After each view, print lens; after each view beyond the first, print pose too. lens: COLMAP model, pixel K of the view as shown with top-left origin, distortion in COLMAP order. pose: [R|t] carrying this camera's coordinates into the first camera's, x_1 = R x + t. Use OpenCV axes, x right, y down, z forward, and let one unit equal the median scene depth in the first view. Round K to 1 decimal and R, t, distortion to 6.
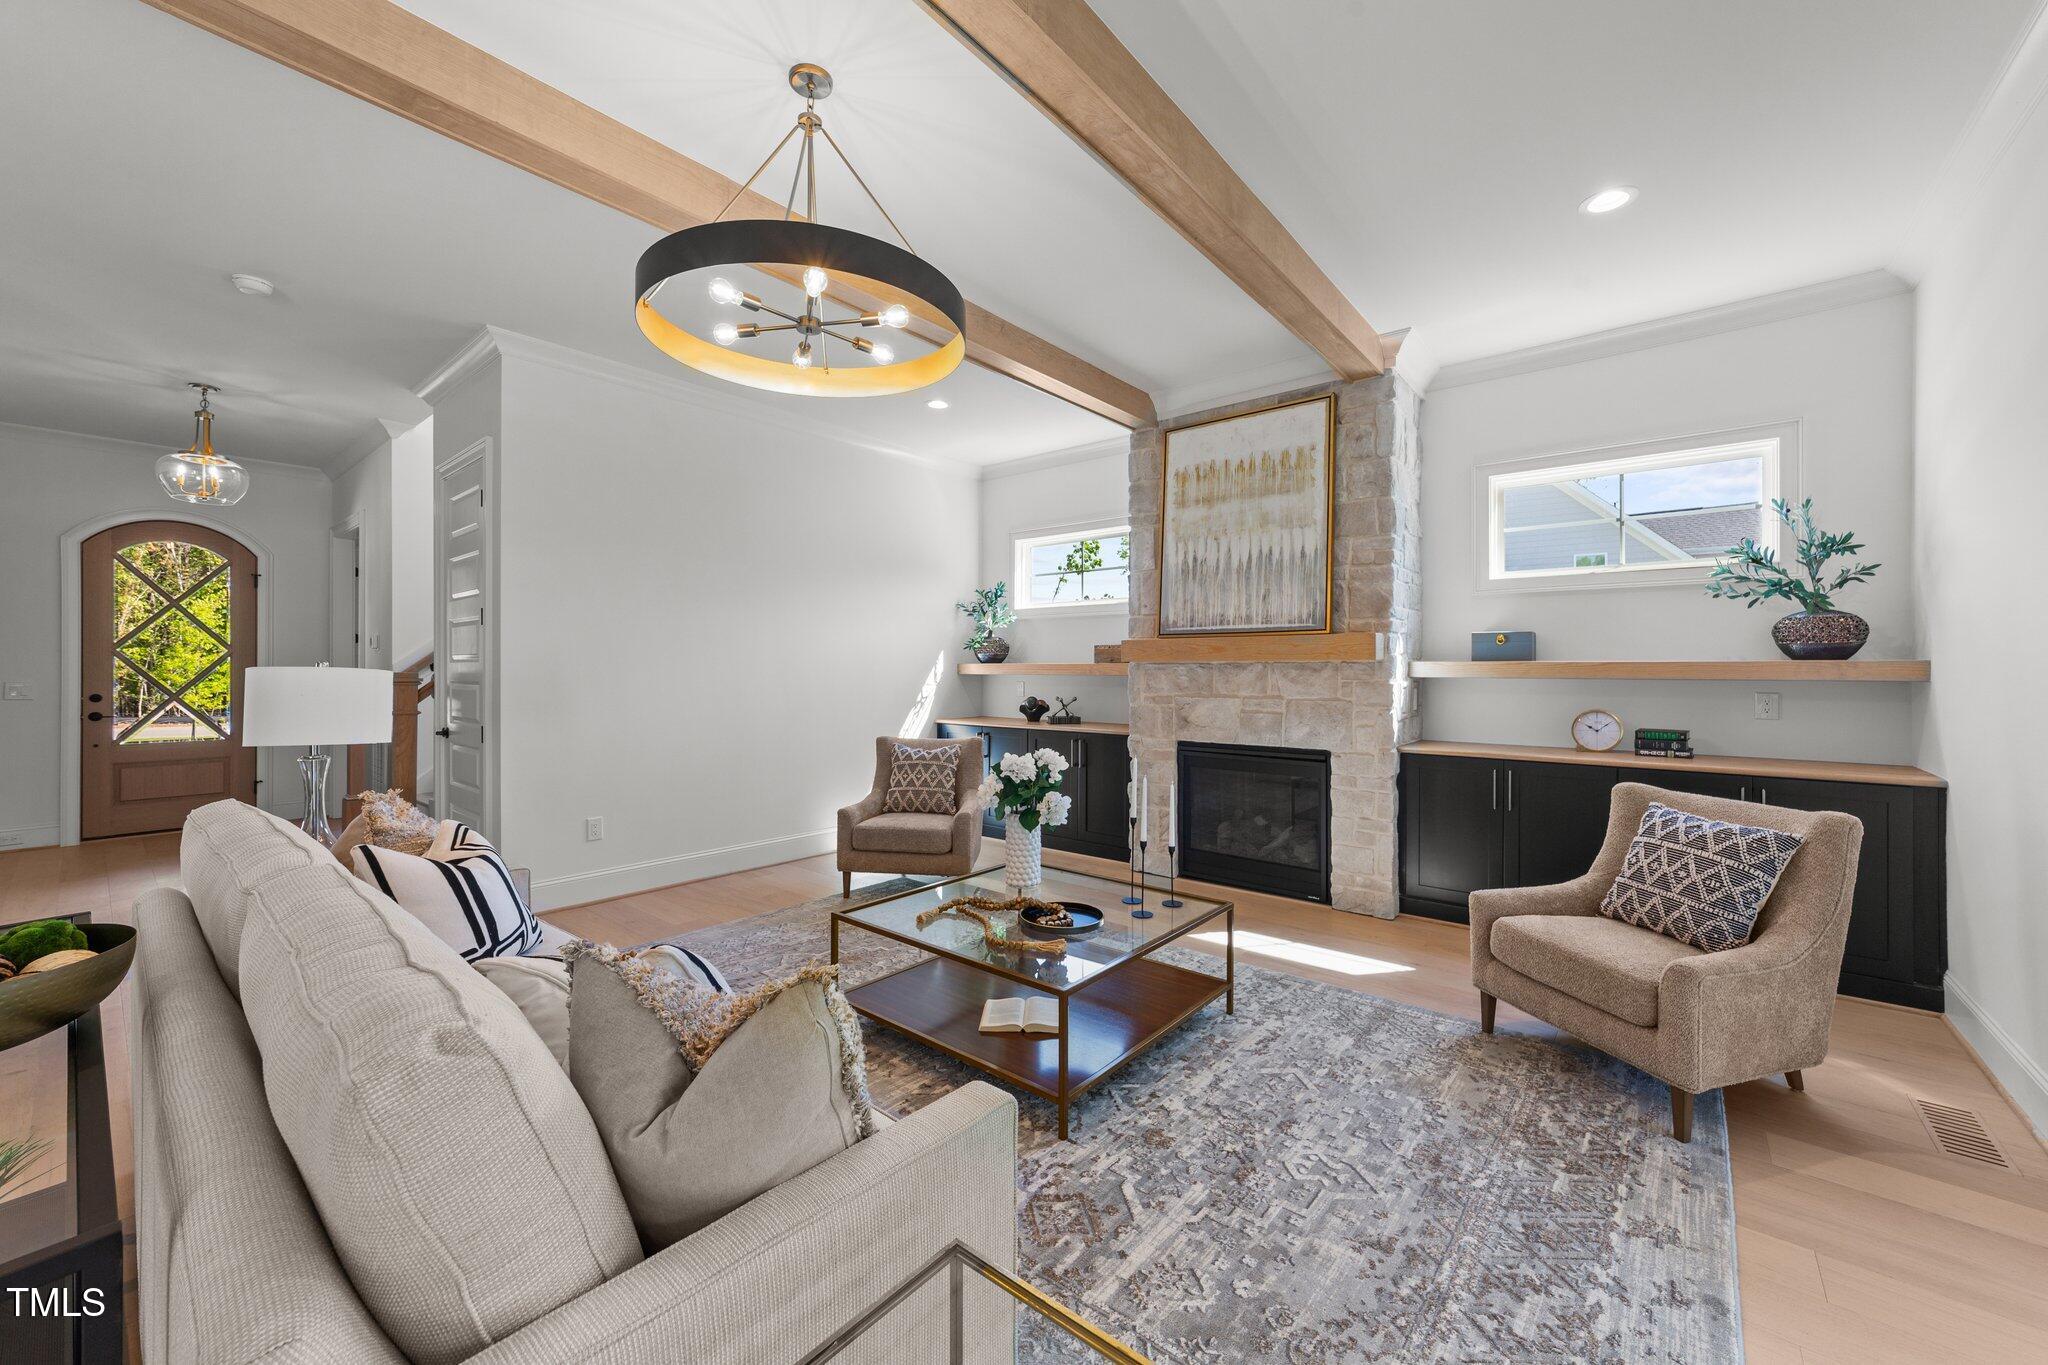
lens RADIAL K [[792.3, 0, 1038.6], [0, 792.3, 671.7], [0, 0, 1]] dist [-0.002987, 0.000132]
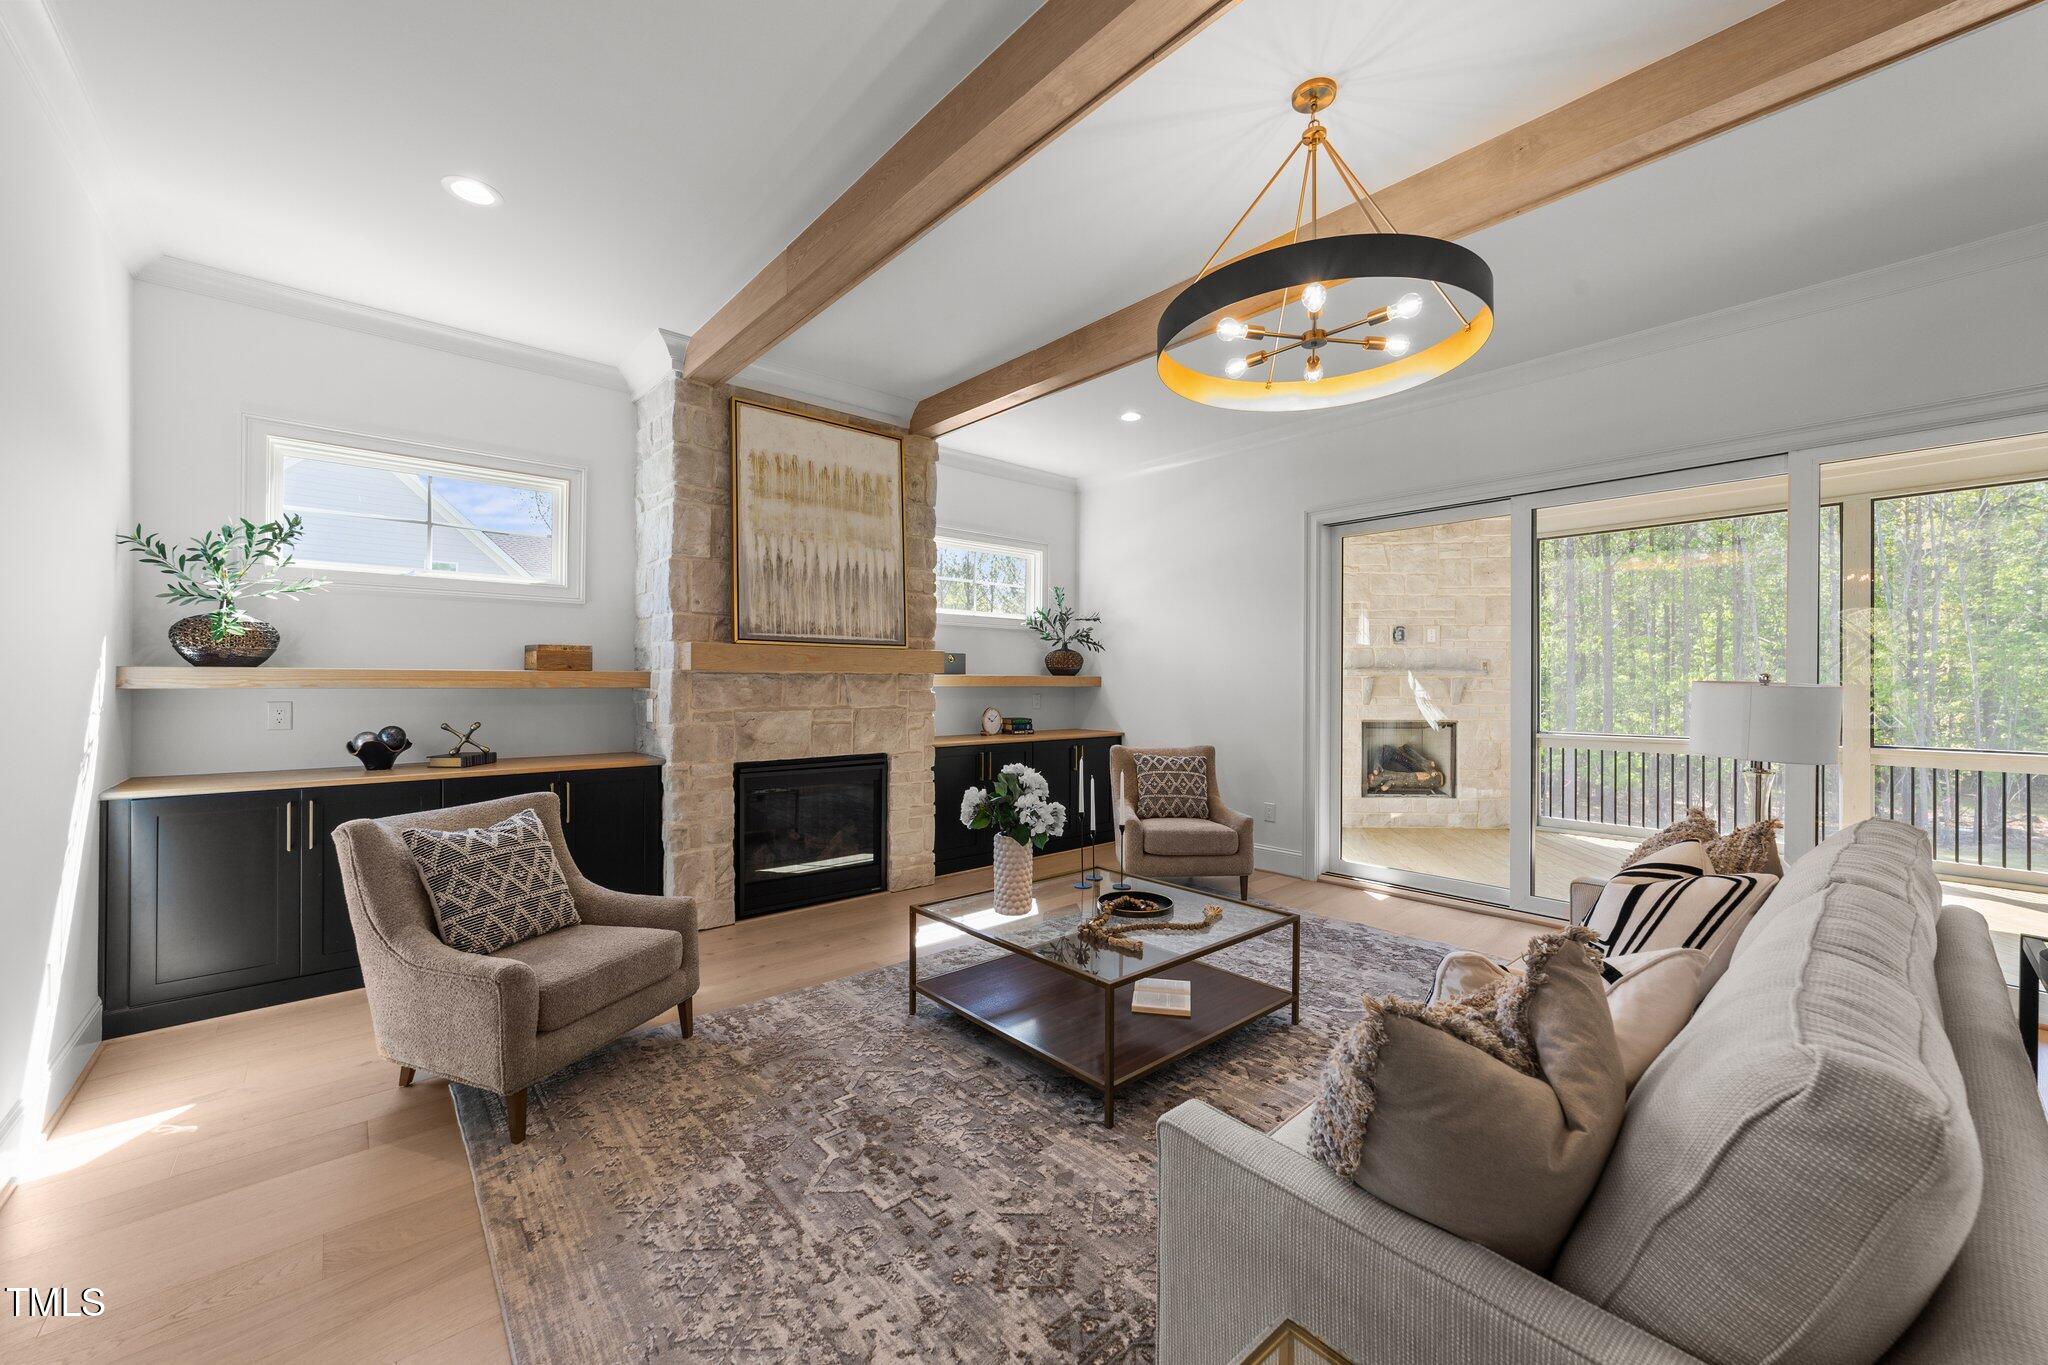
lens RADIAL K [[783.1, 0, 1027.8], [0, 783.1, 682.3], [0, 0, 1]] dist [-0.008658, 0.005643]
pose [[0.163737, 0.000703, 0.986504, -0.672387], [0.003126, 0.999994, -0.001231, 0.001622], [-0.986499, 0.003286, 0.163734, 0.606104]]
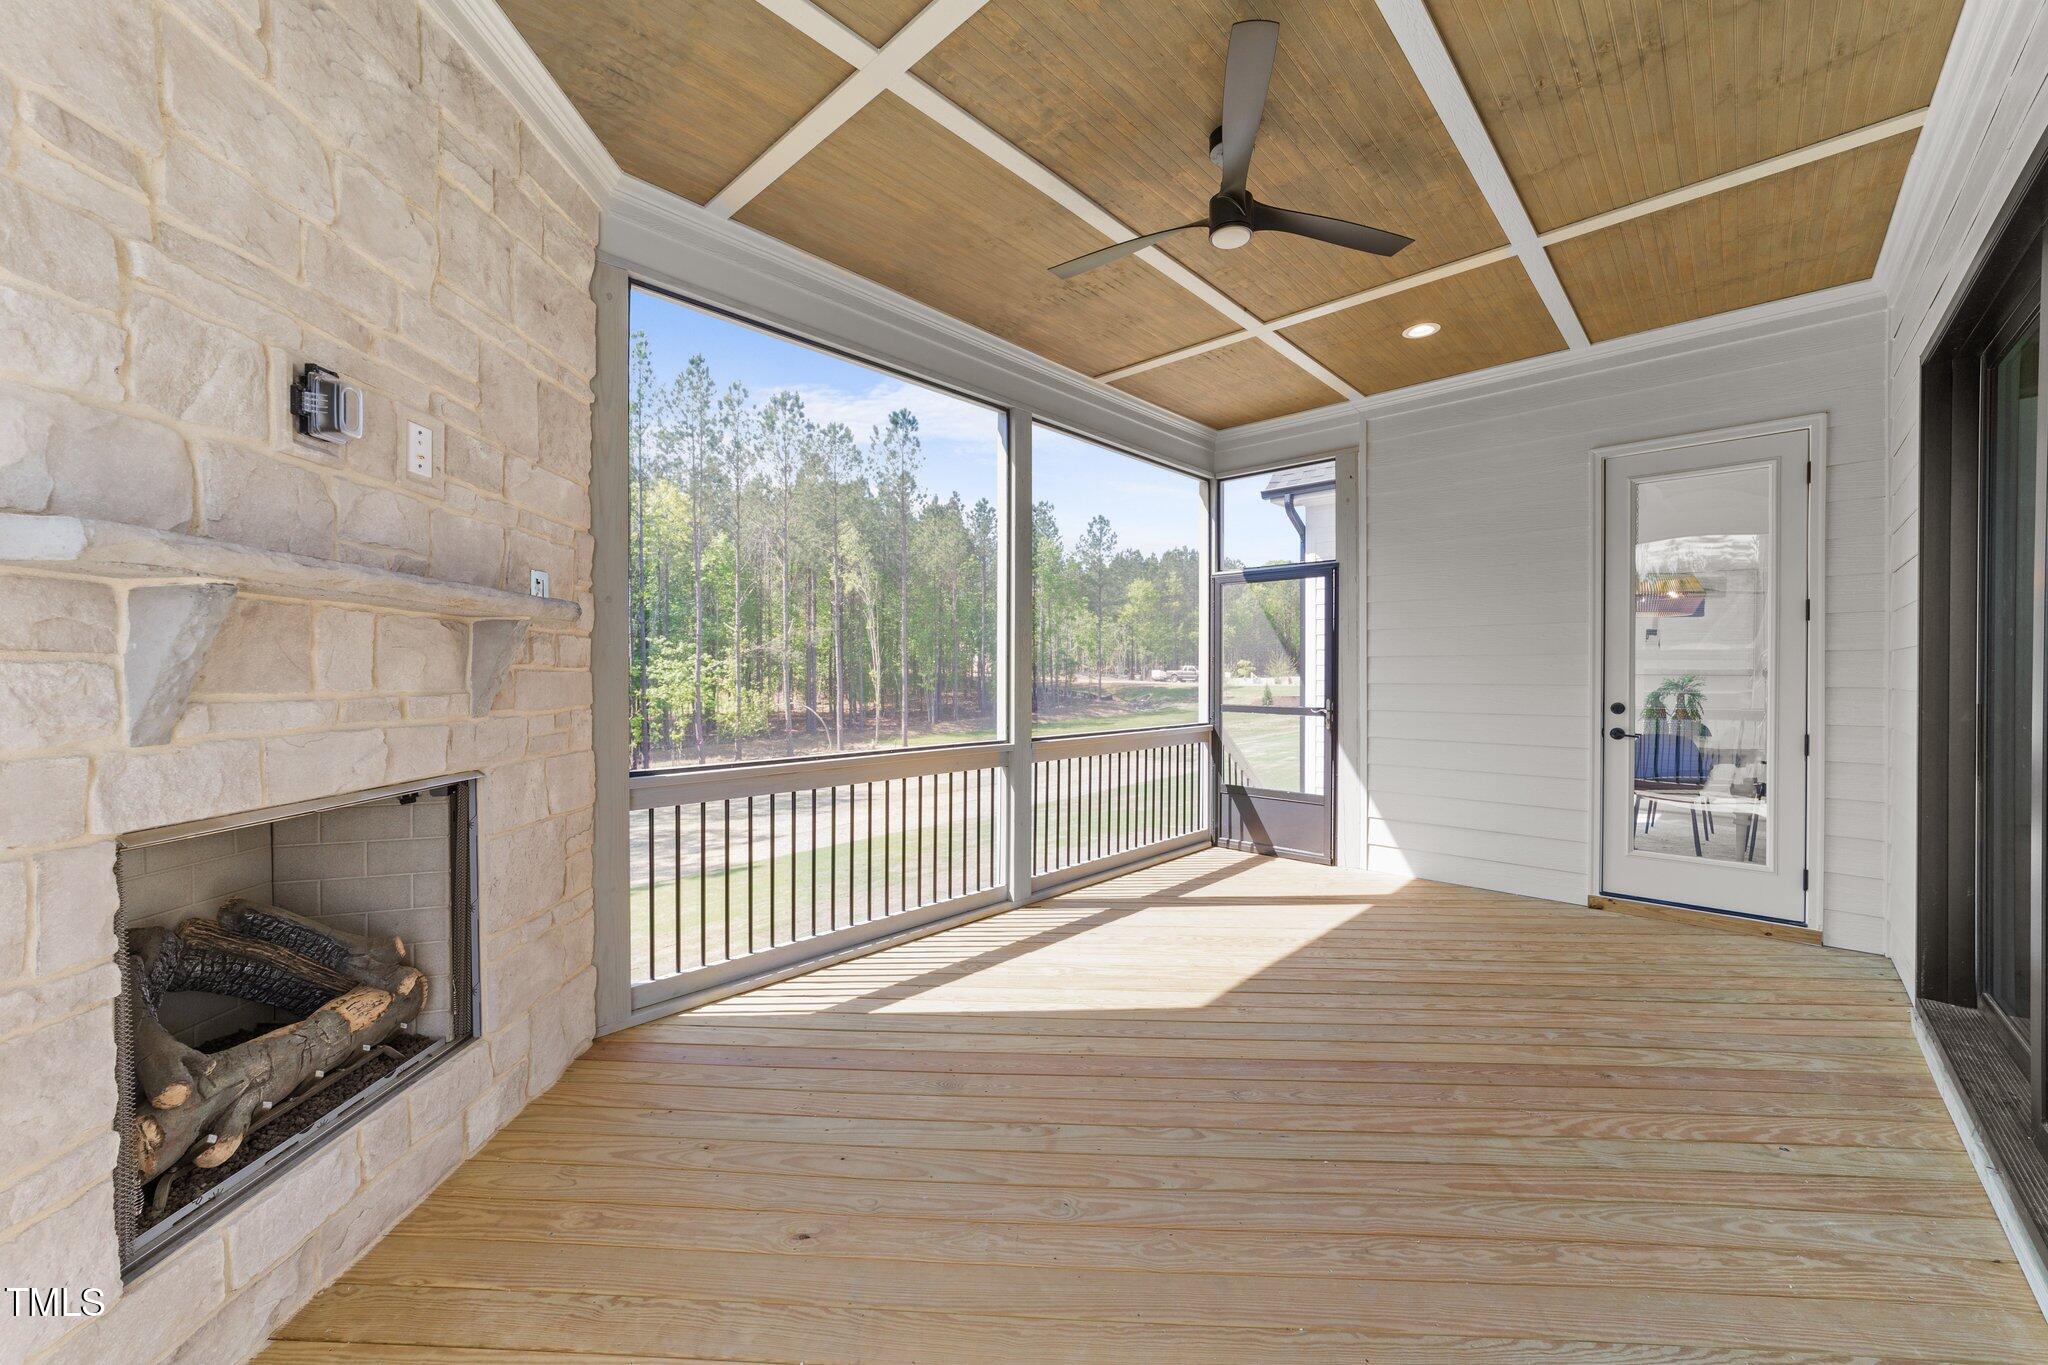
lens RADIAL K [[792.3, 0, 1038.6], [0, 792.3, 671.7], [0, 0, 1]] dist [-0.002987, 0.000132]
pose [[-0.998115, 0.000764, 0.061367, 0.748613], [0.001246, 0.999969, 0.007822, 0.020160], [-0.061359, 0.007884, -0.998085, 0.440782]]
